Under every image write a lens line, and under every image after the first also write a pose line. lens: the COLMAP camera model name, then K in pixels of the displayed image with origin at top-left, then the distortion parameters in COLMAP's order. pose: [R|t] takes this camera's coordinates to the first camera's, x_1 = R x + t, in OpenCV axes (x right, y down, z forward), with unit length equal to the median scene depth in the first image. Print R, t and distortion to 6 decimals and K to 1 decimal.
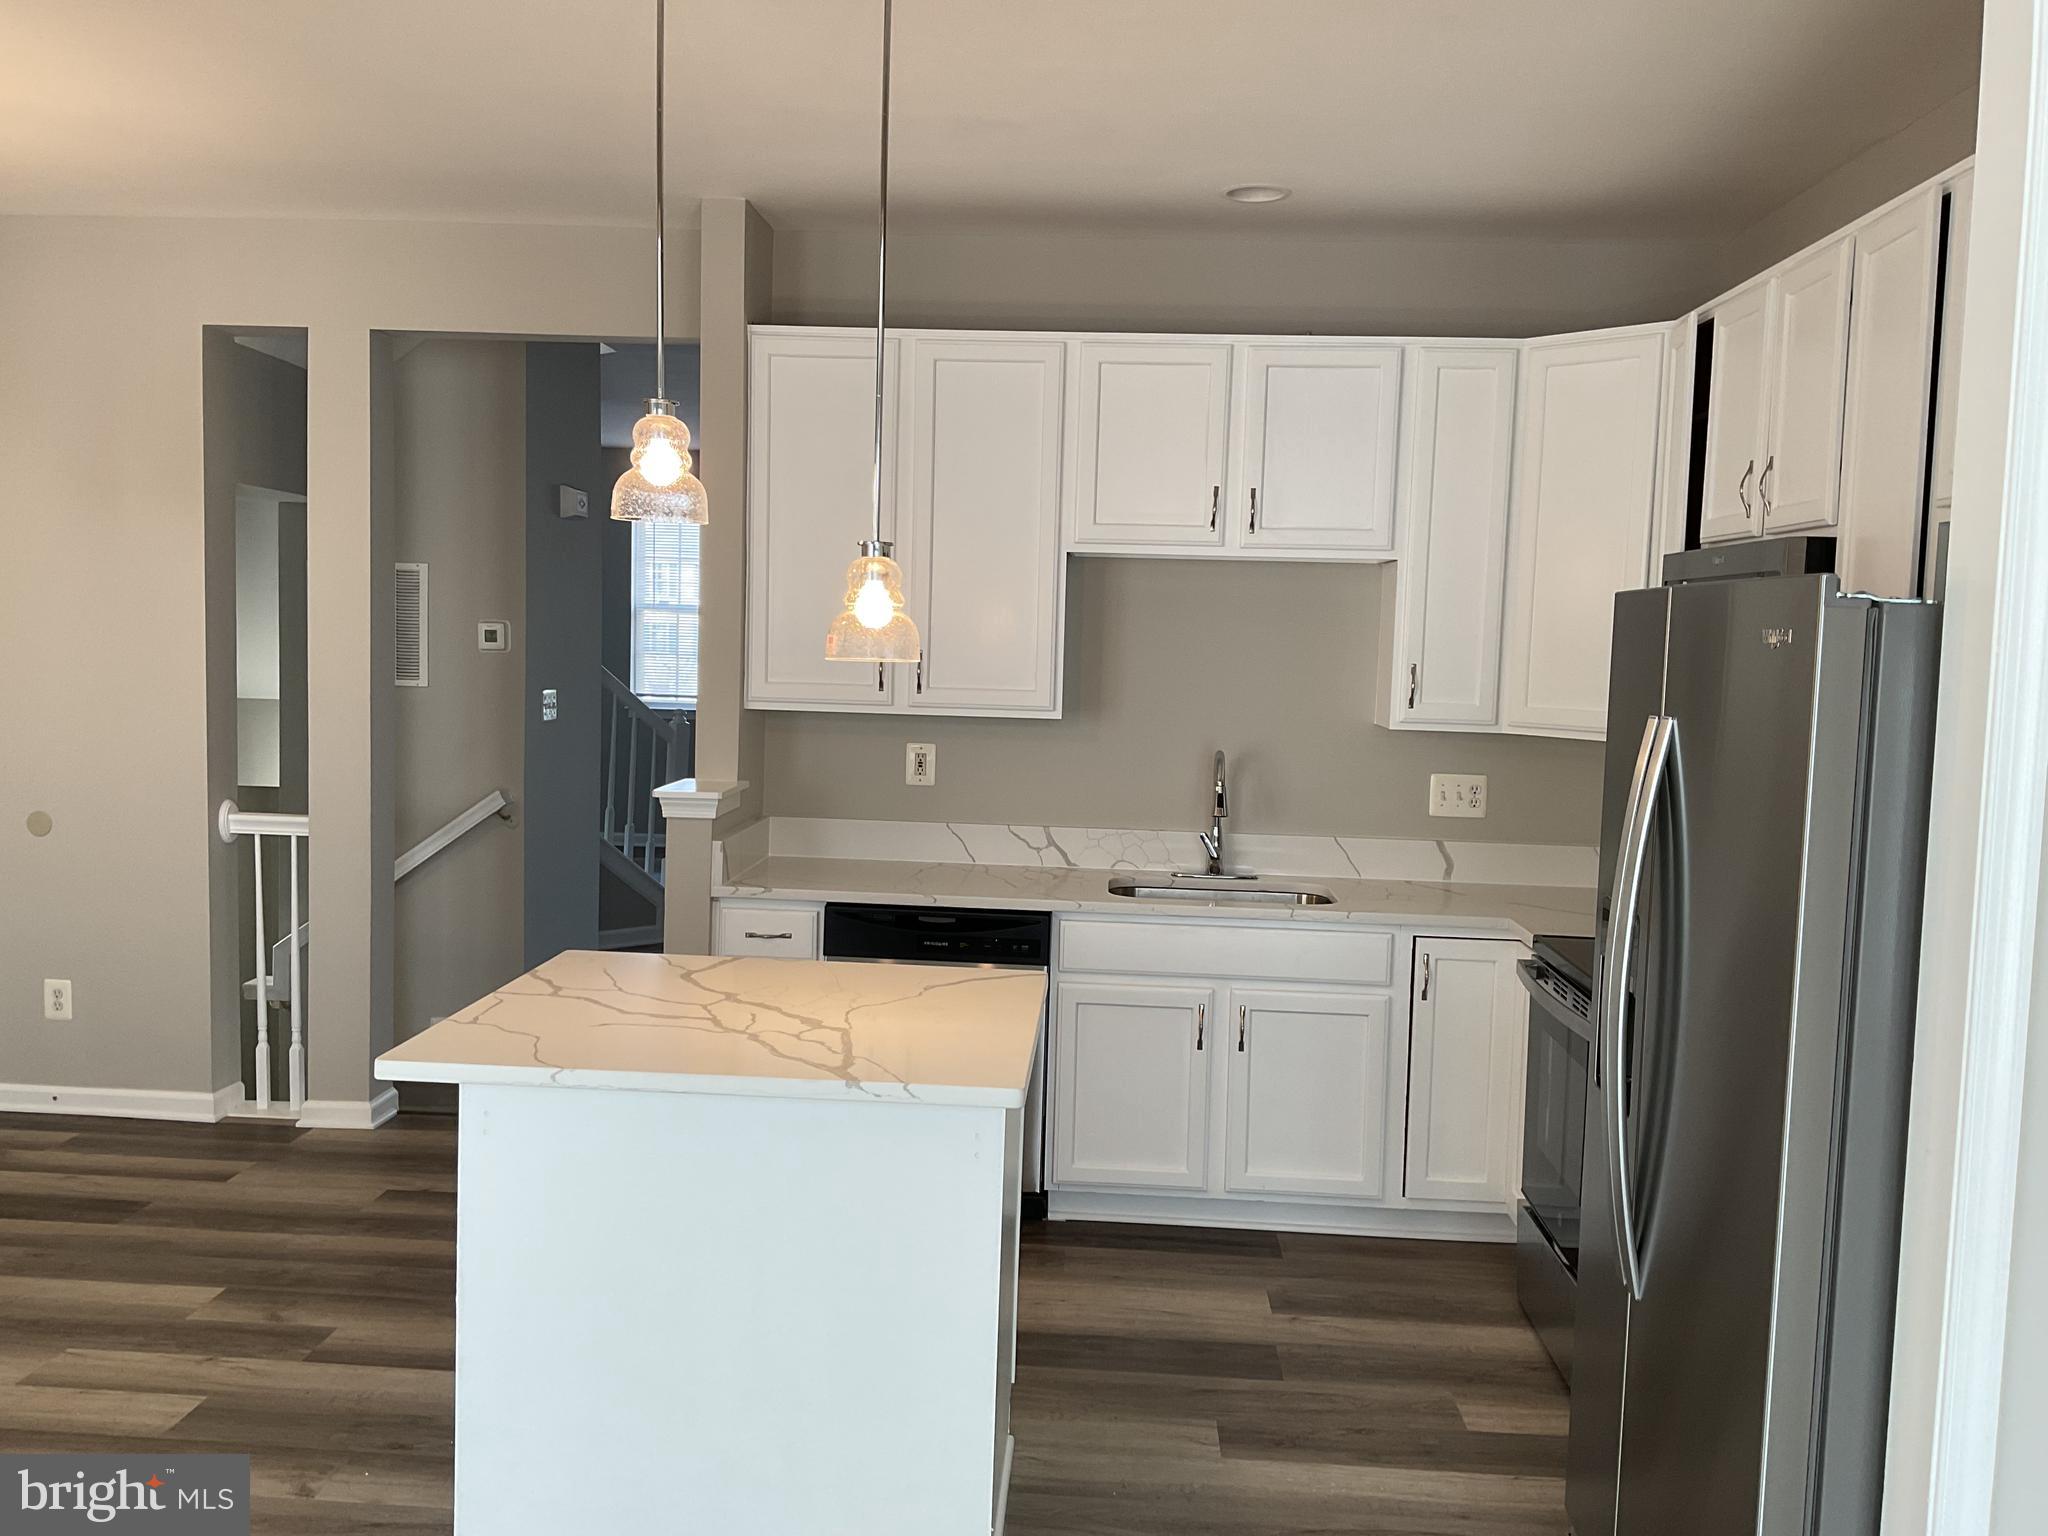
lens RADIAL K [[1674.3, 0, 1024.0], [0, 1674.3, 768.0], [0, 0, 1]] dist [0.086501, -0.257821]
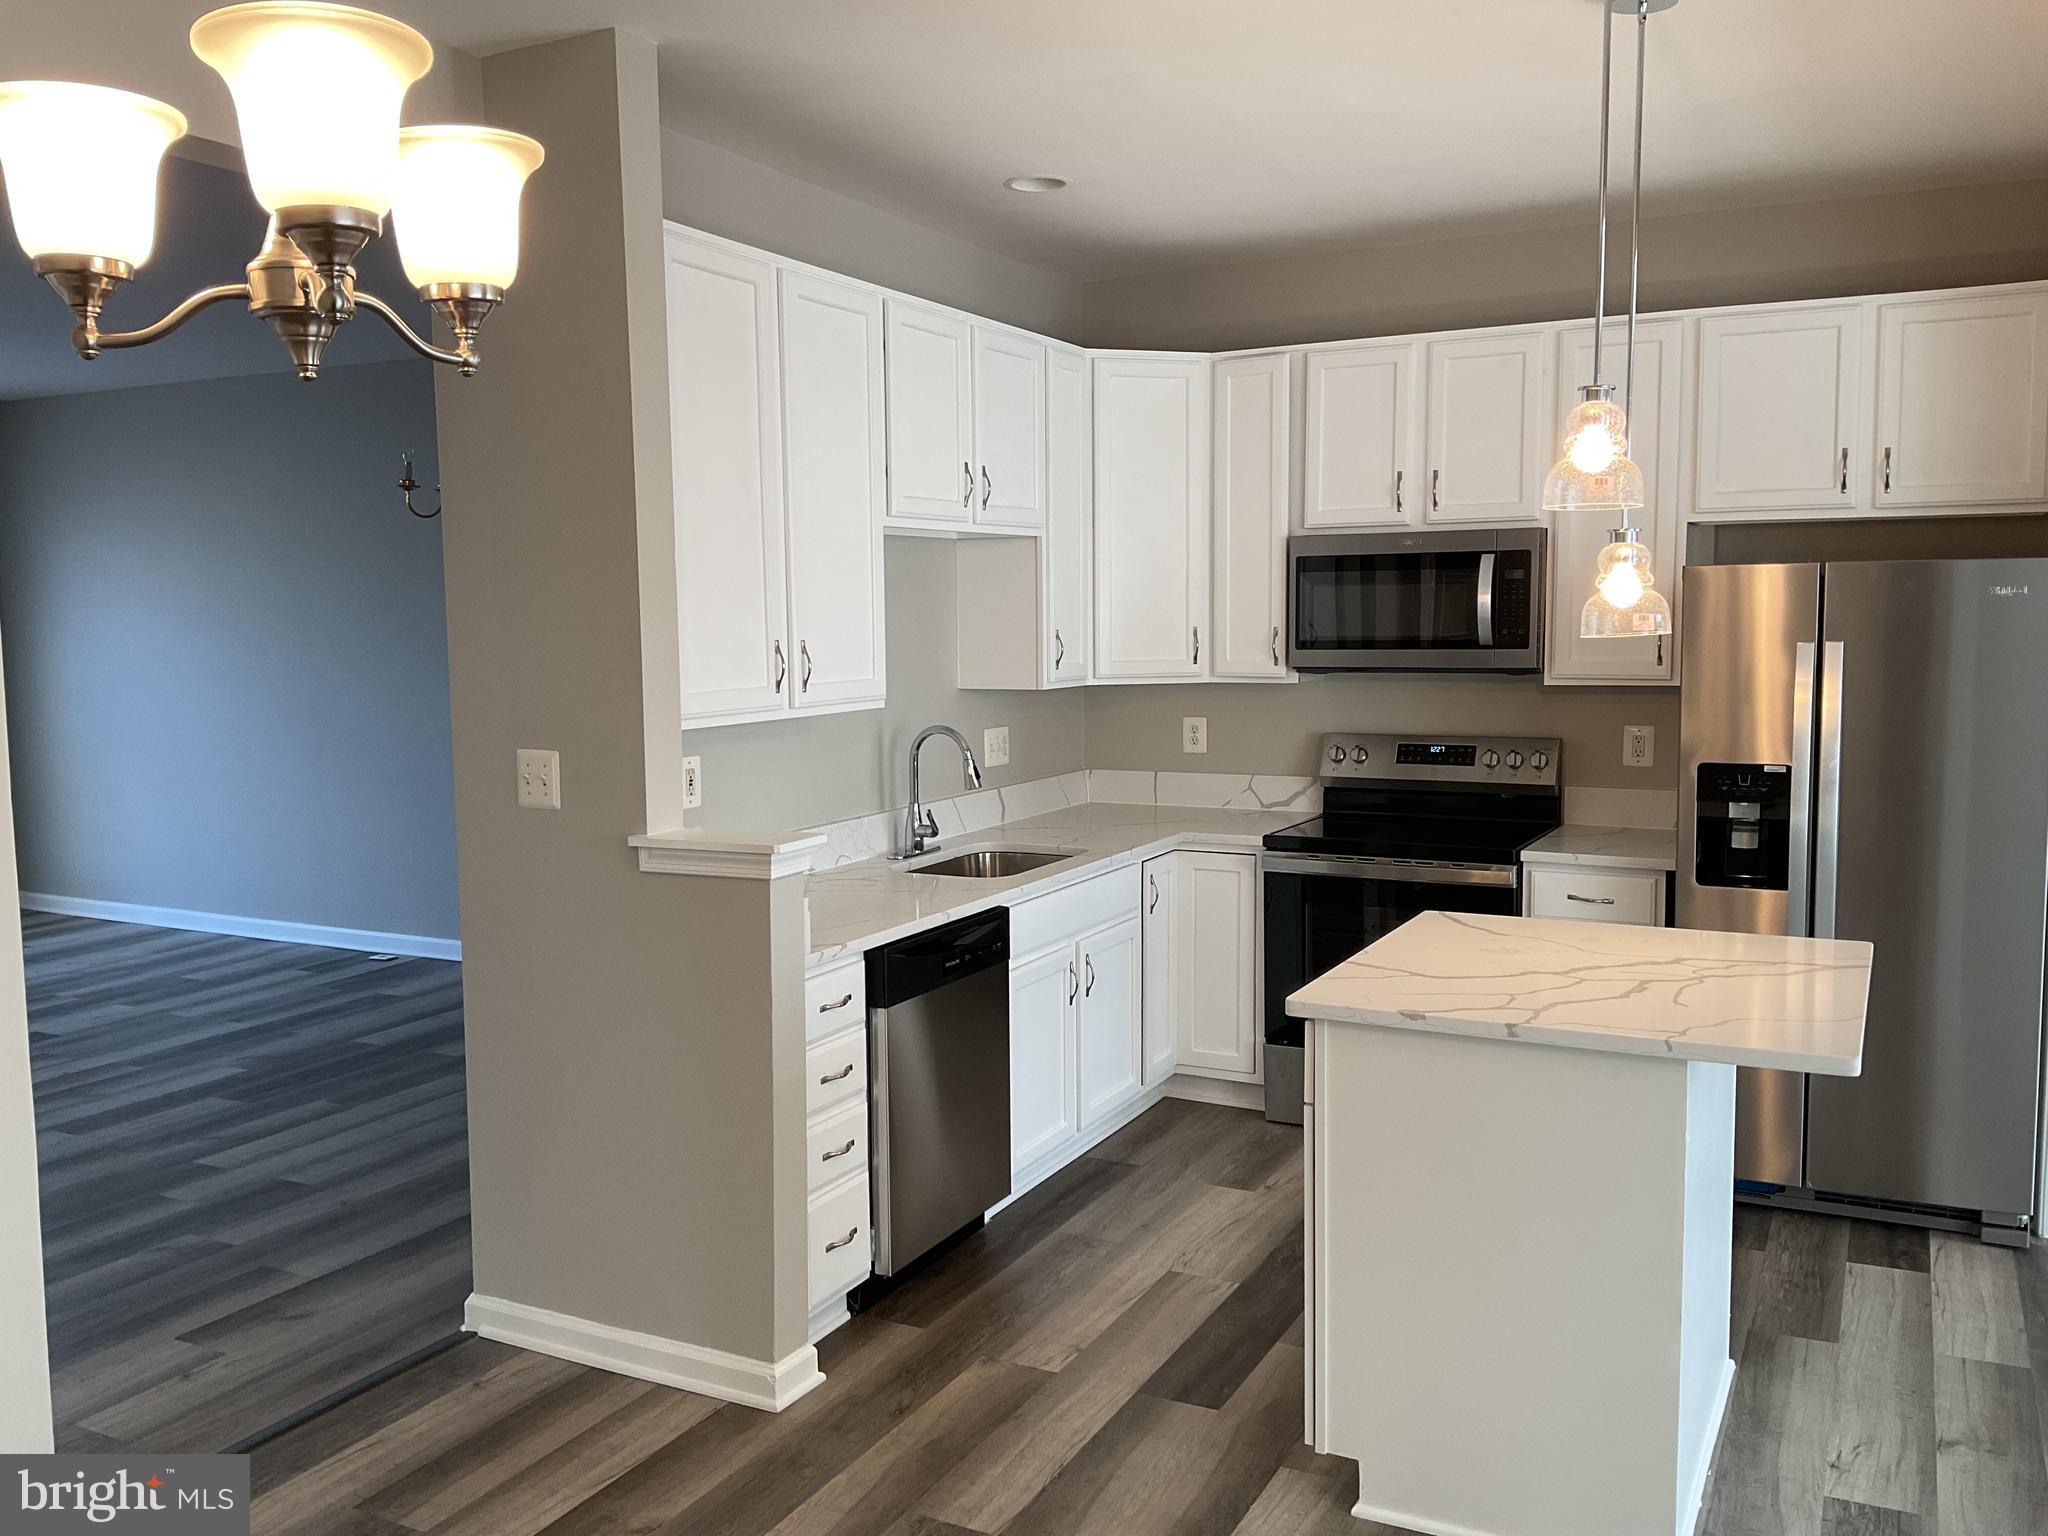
lens RADIAL K [[1673.8, 0, 1024.0], [0, 1673.8, 768.0], [0, 0, 1]] dist [0.003061, -0.014182]
pose [[0.409170, -0.121318, 0.904357, -0.797287], [0.099085, 0.991168, 0.088134, -0.070784], [-0.907062, 0.053546, 0.417578, 0.558784]]
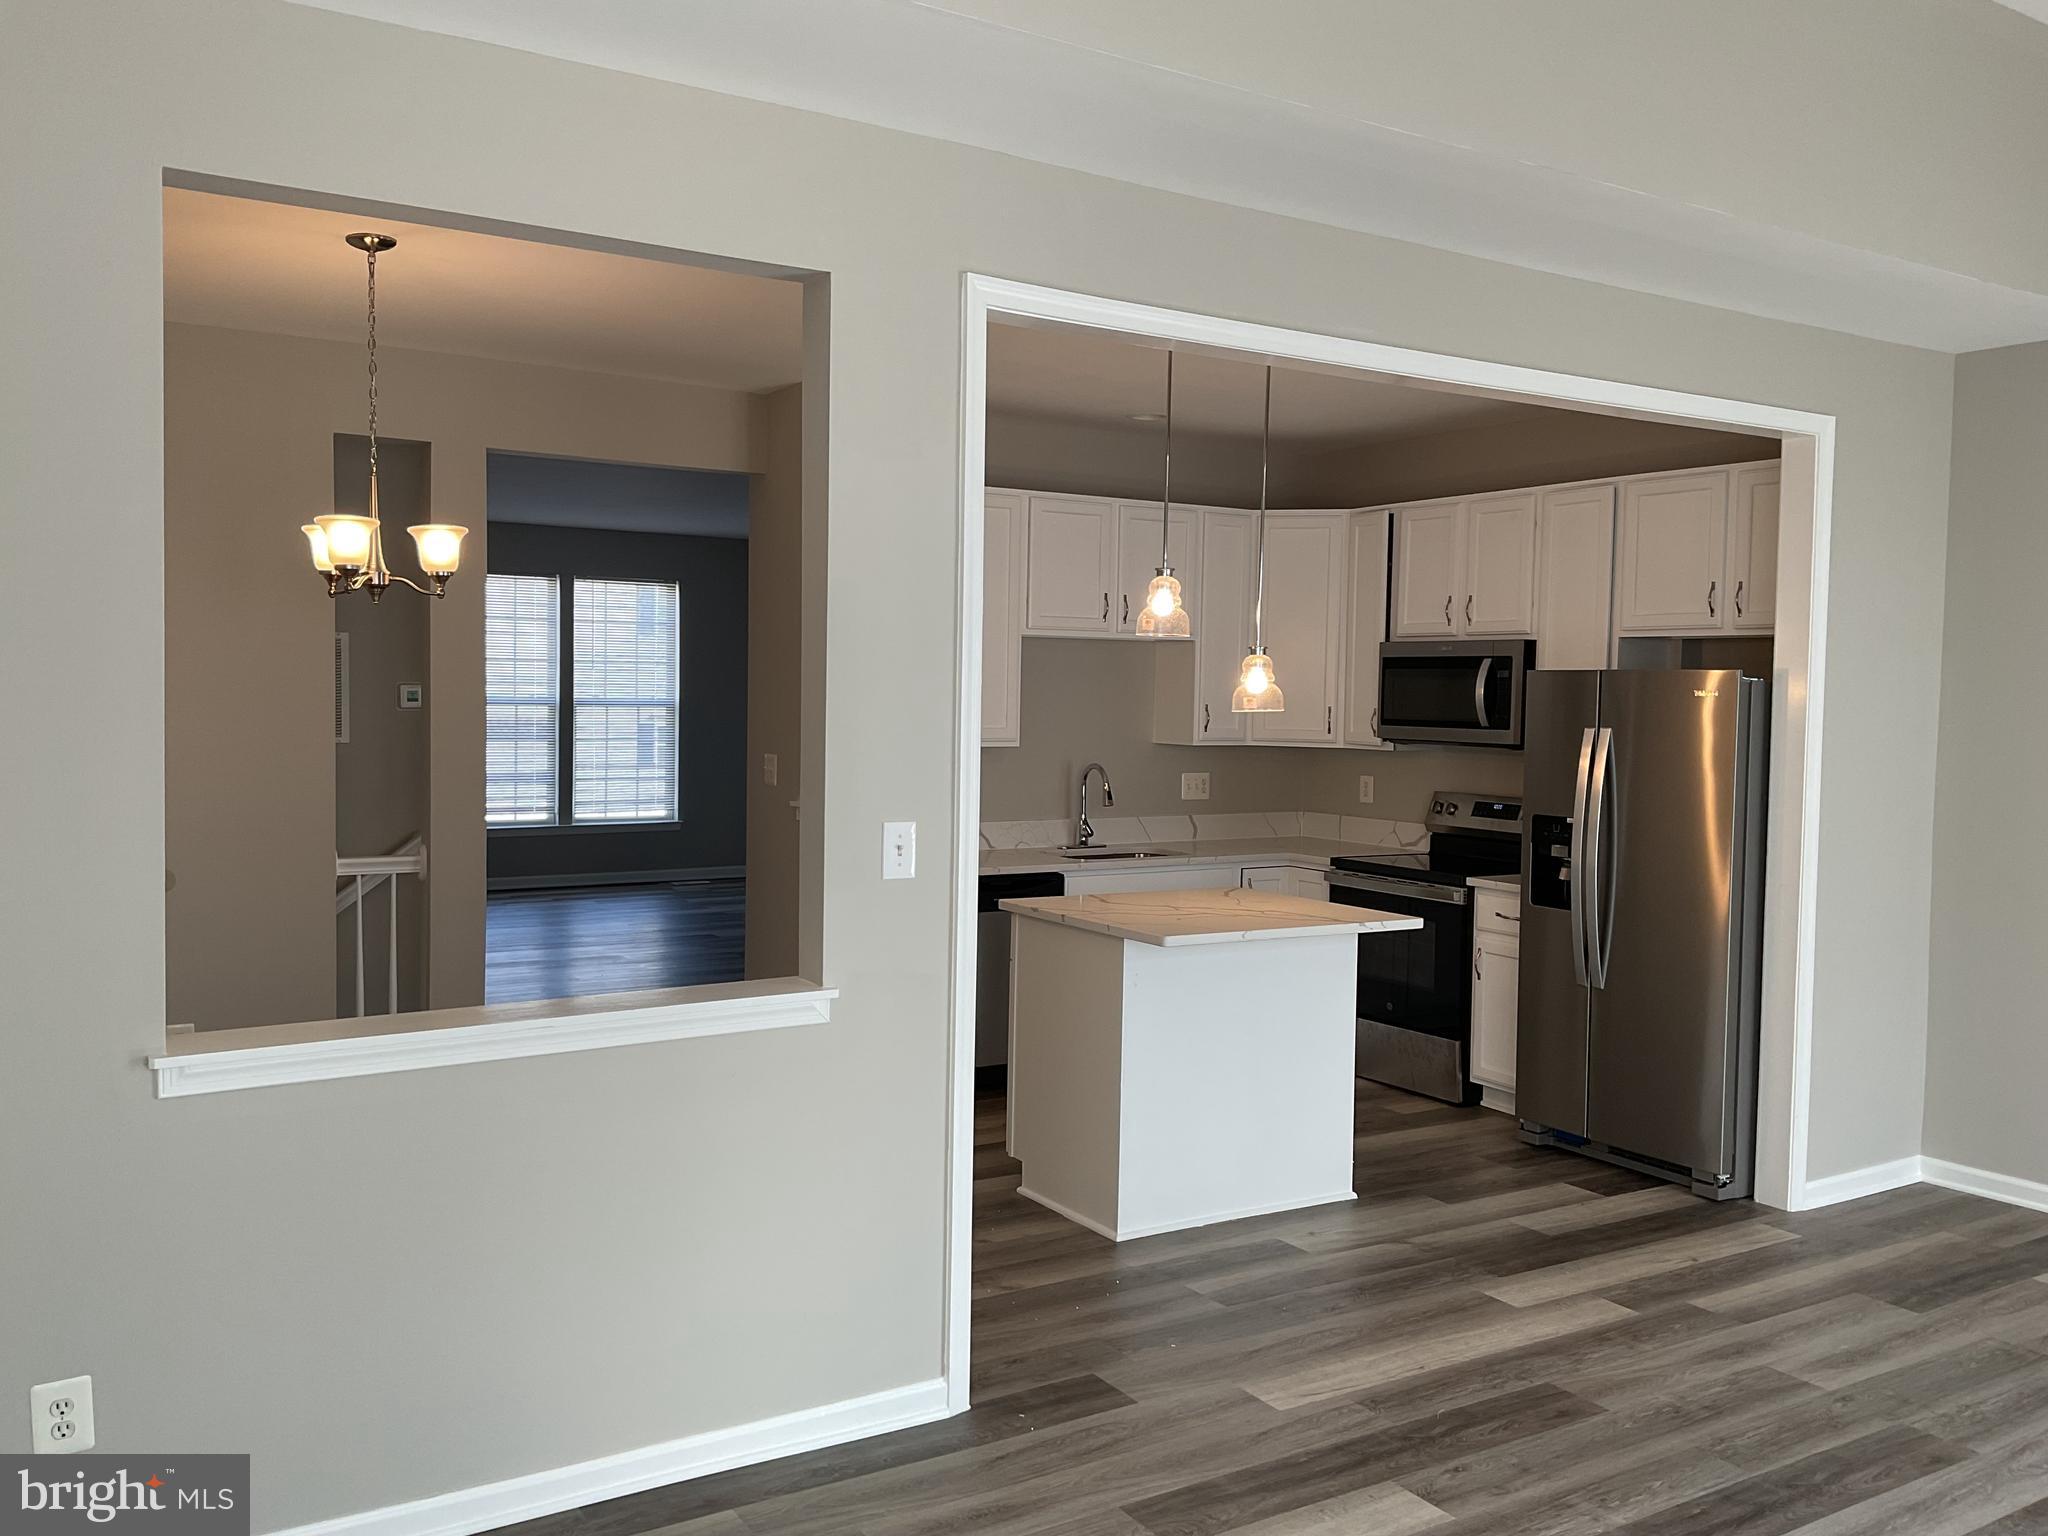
lens RADIAL K [[1673.8, 0, 1024.0], [0, 1673.8, 768.0], [0, 0, 1]] dist [0.003061, -0.014182]
pose [[0.815258, -0.044028, 0.577422, -0.847027], [0.054686, 0.998503, -0.001075, -0.008601], [-0.576510, 0.032454, 0.816445, -0.215171]]
